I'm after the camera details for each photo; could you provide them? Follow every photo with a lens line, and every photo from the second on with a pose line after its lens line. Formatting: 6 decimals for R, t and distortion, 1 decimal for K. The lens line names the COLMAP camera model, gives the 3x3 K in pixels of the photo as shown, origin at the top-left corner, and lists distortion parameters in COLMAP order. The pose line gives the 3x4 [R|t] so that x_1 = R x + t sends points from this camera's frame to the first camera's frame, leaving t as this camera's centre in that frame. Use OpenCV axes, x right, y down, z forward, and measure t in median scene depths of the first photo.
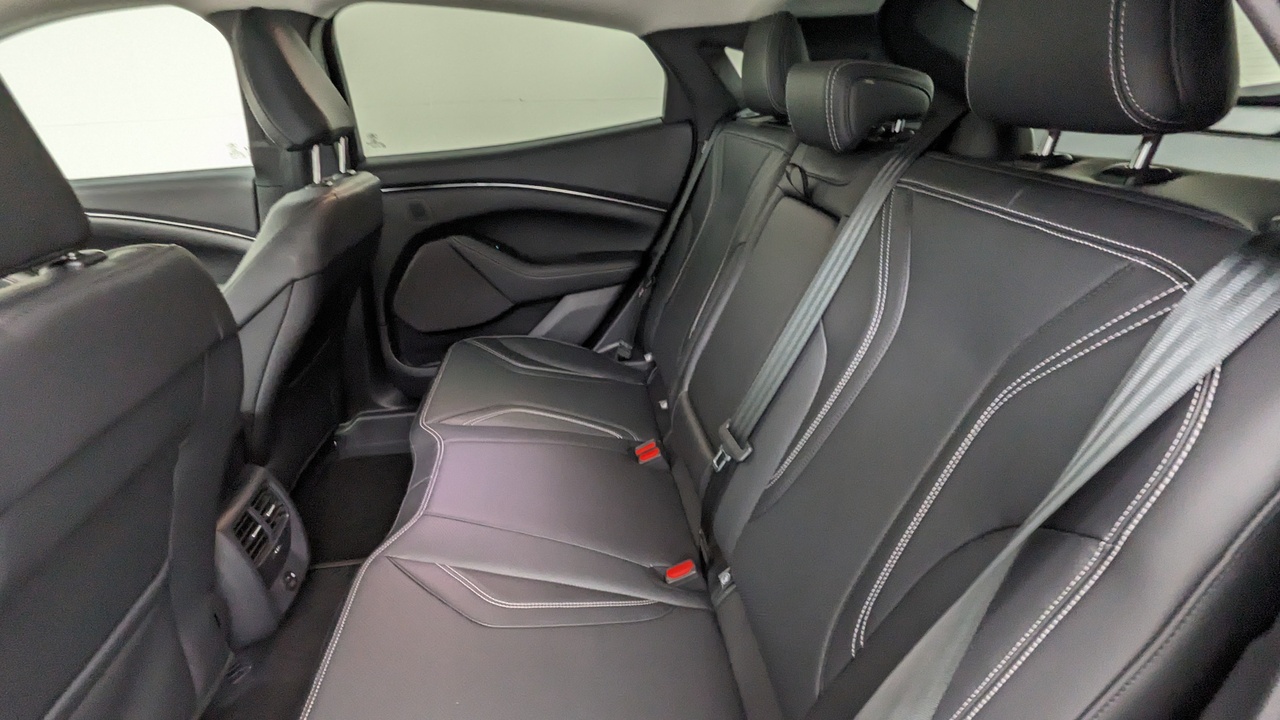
lens RADIAL K [[617.8, 0, 640.0], [0, 617.8, 360.0], [0, 0, 1]] dist [0.003119, -0.001189]
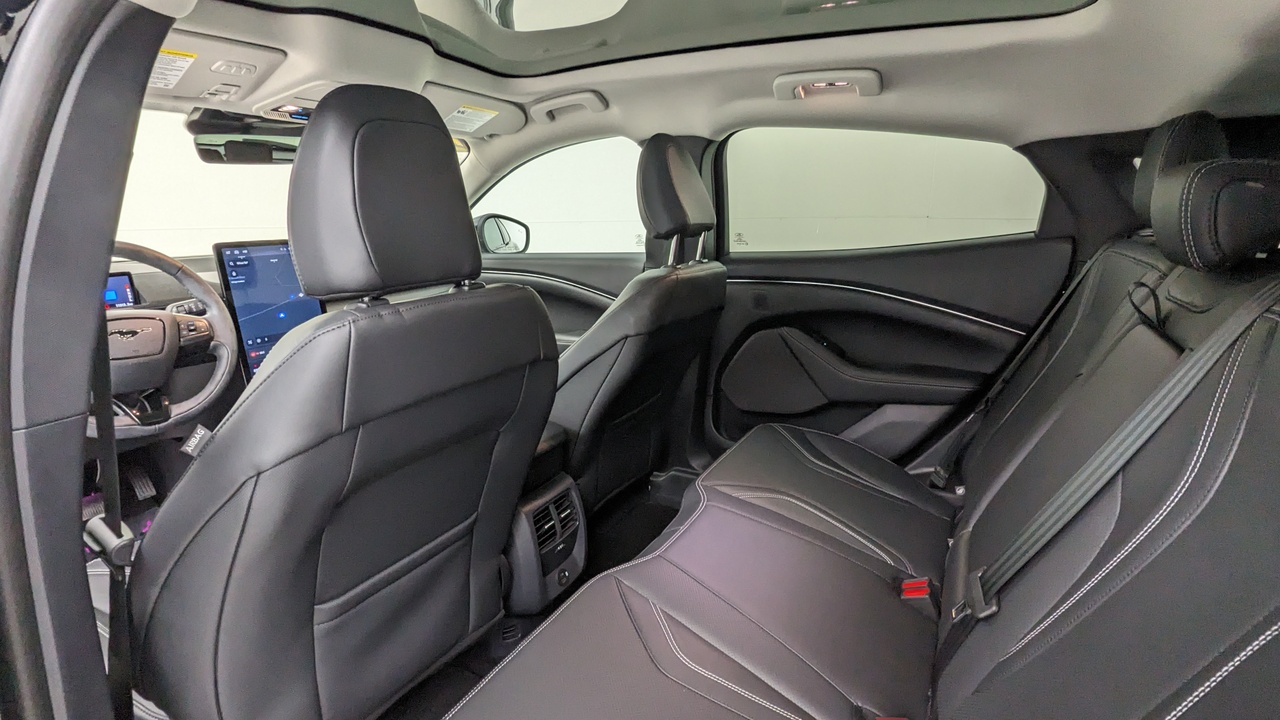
lens RADIAL K [[617.8, 0, 640.0], [0, 617.8, 360.0], [0, 0, 1]] dist [0.003119, -0.001189]
pose [[0.805492, 0.166867, -0.568628, 0.128275], [-0.261033, 0.961342, -0.087657, 0.014644], [0.532019, 0.219037, 0.817911, 0.007026]]
